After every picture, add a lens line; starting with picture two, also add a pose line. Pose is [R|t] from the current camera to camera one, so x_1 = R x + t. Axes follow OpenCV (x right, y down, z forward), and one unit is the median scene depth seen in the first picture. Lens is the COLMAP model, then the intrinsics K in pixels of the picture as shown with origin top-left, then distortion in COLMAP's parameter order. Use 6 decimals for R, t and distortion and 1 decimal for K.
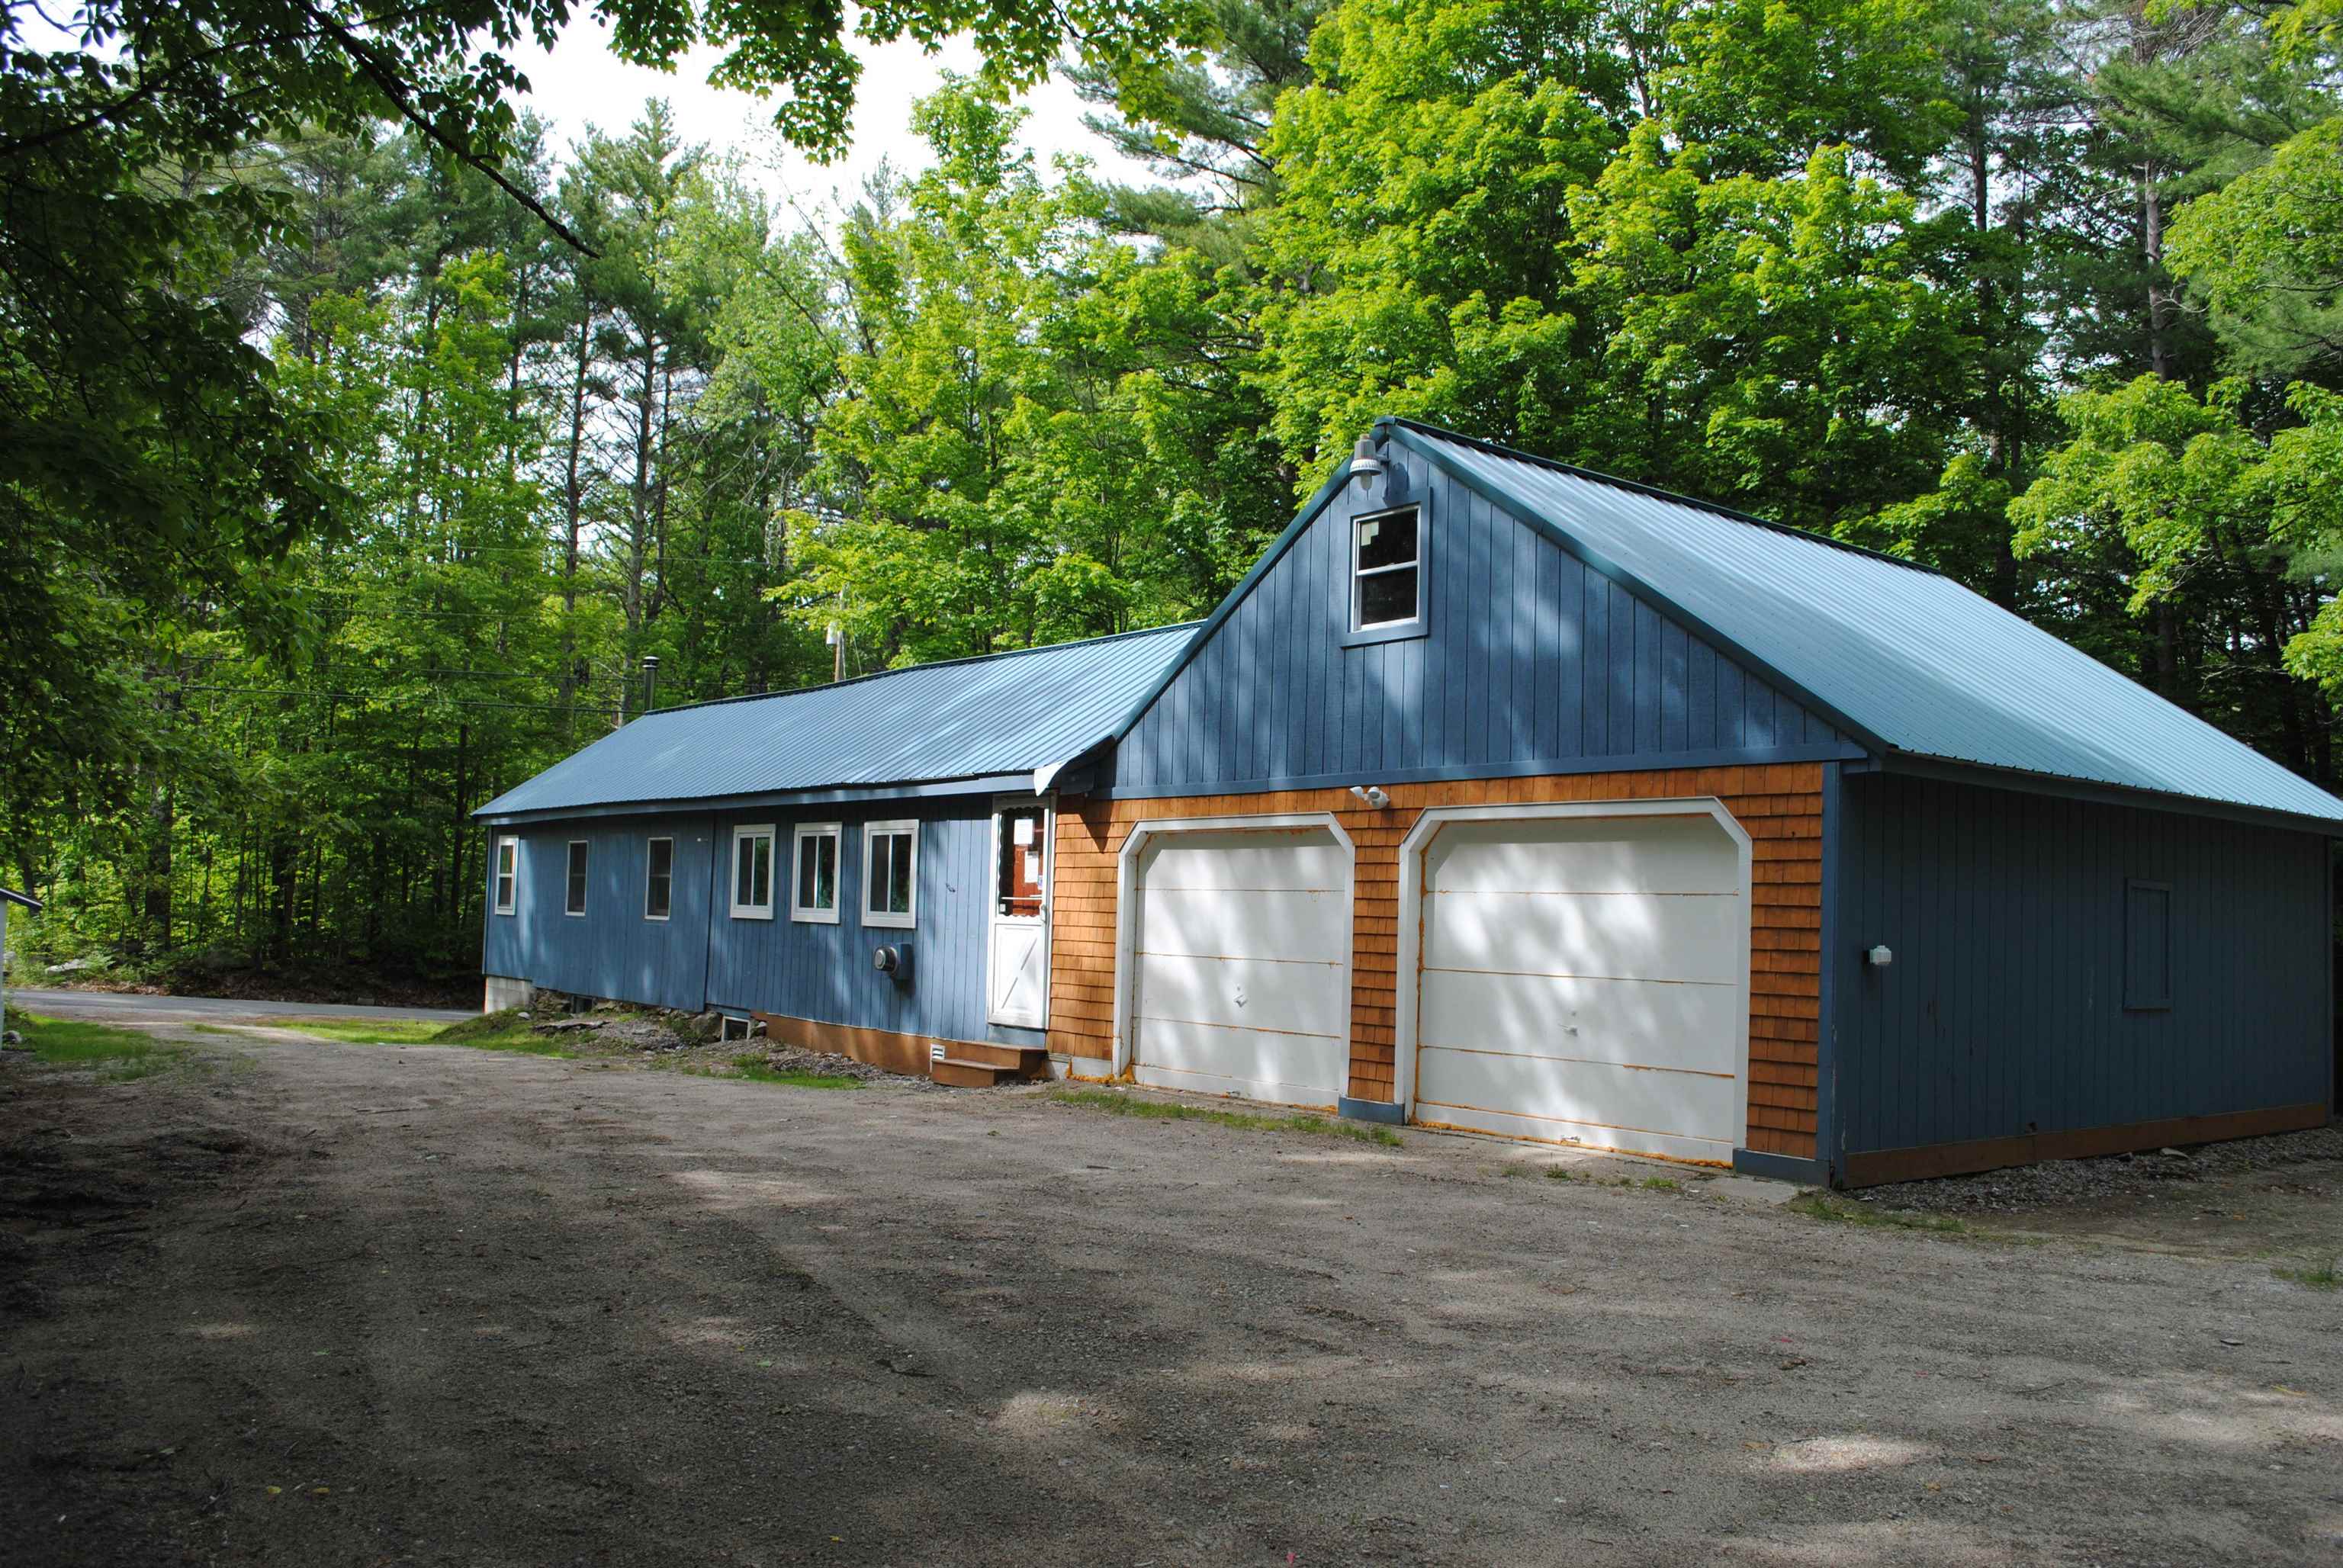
lens RADIAL K [[1874.6, 0, 1174.5], [0, 1874.6, 798.1], [0, 0, 1]] dist [-0.079718, 0.006807]
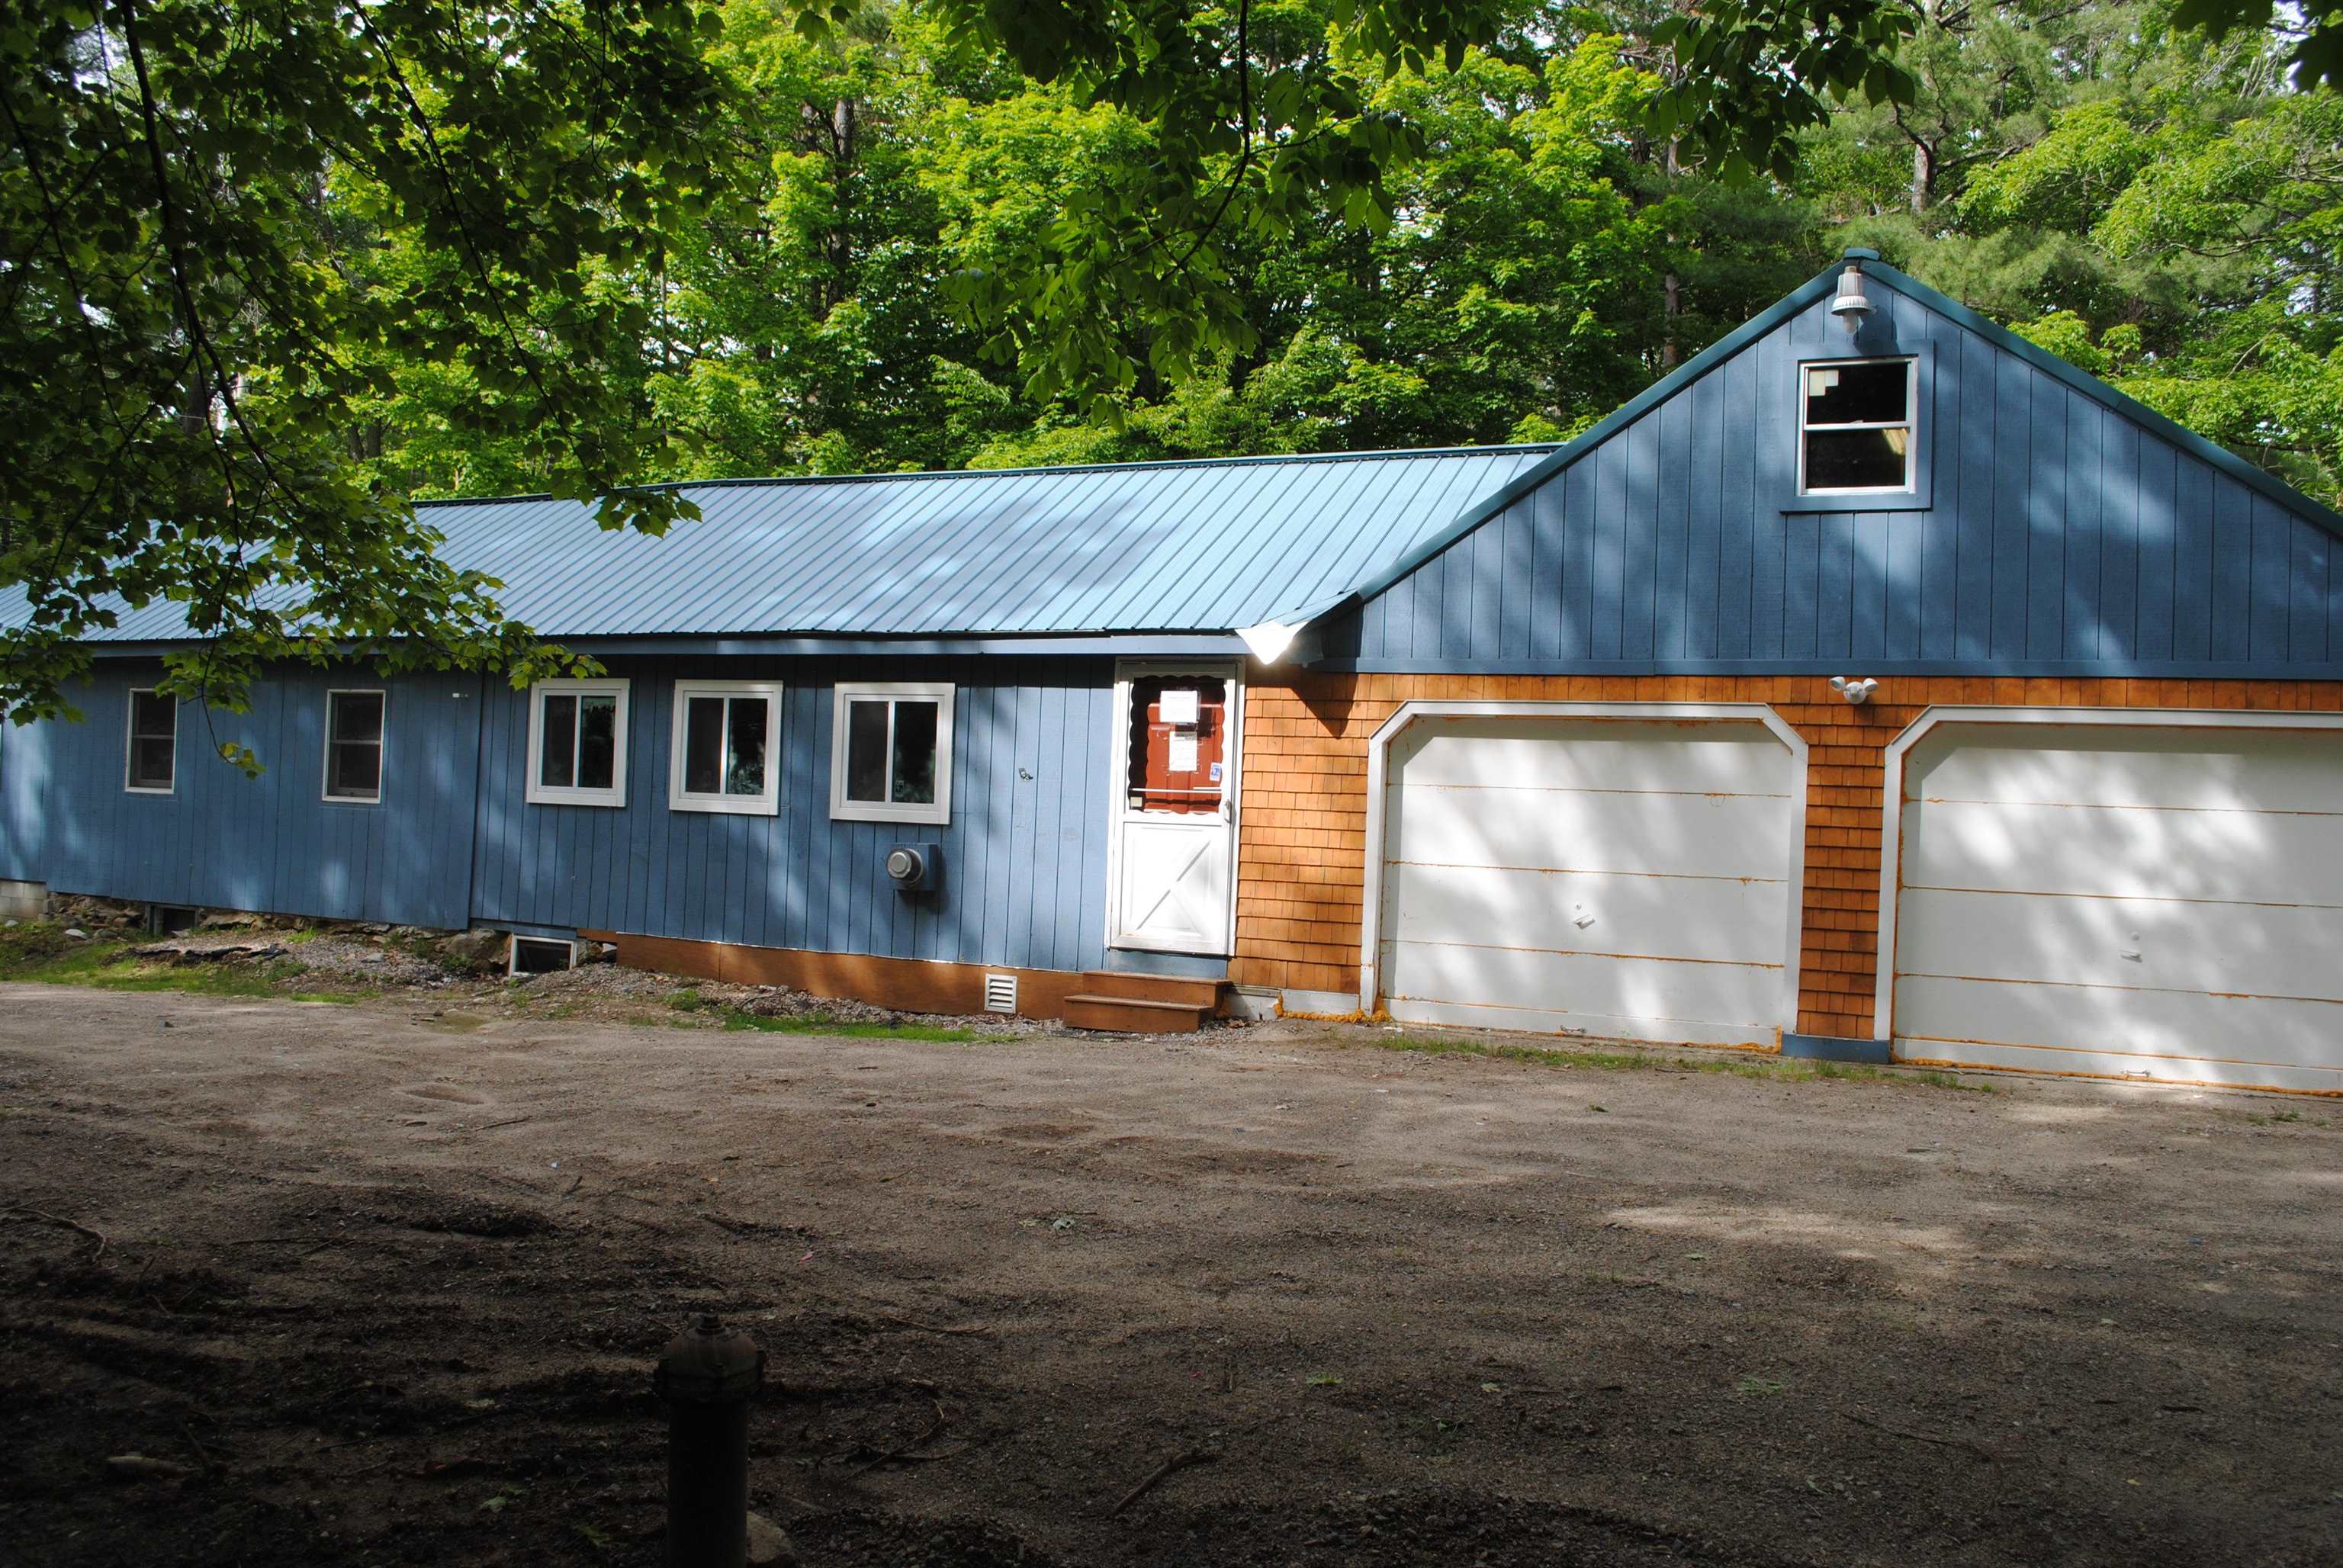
lens RADIAL K [[1874.6, 0, 1174.5], [0, 1874.6, 798.1], [0, 0, 1]] dist [-0.079718, 0.006807]
pose [[0.890074, 0.022417, 0.455264, -0.457244], [-0.049161, 0.997685, 0.046988, 0.020090], [-0.453157, -0.064204, 0.889116, 0.305079]]
